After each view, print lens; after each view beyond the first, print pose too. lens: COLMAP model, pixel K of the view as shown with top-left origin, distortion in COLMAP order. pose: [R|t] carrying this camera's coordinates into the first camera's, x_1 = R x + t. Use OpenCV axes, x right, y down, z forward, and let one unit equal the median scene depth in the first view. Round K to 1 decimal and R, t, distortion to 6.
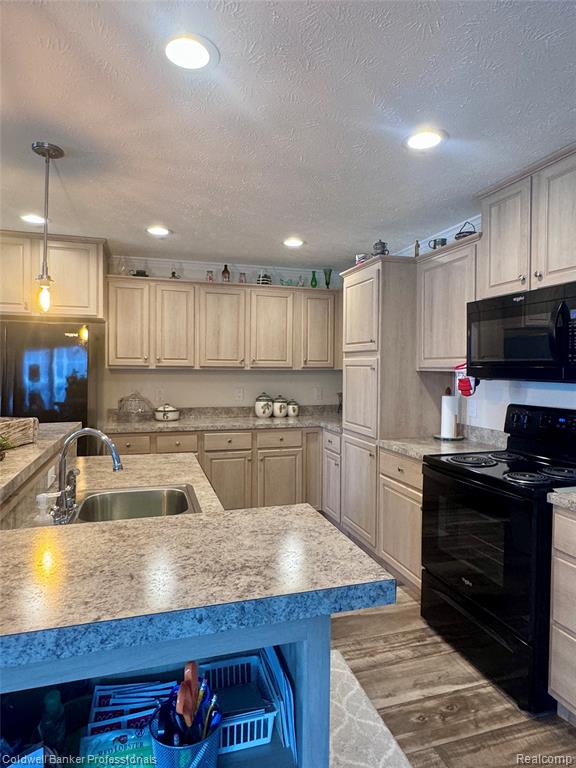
lens RADIAL K [[465.0, 0, 286.2], [0, 465.0, 381.8], [0, 0, 1]] dist [-0.002612, 0.003313]
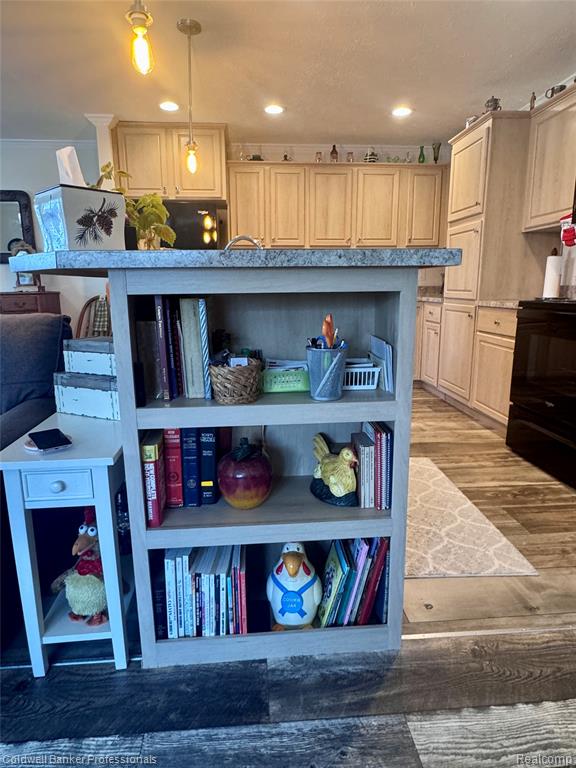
lens RADIAL K [[462.7, 0, 283.6], [0, 462.7, 382.4], [0, 0, 1]] dist [-0.001669, 0.001601]
pose [[0.975689, 0.029062, -0.217224, 0.000176], [0.009099, 0.984942, 0.172645, 0.119348], [0.218971, -0.170425, 0.960733, -0.142724]]
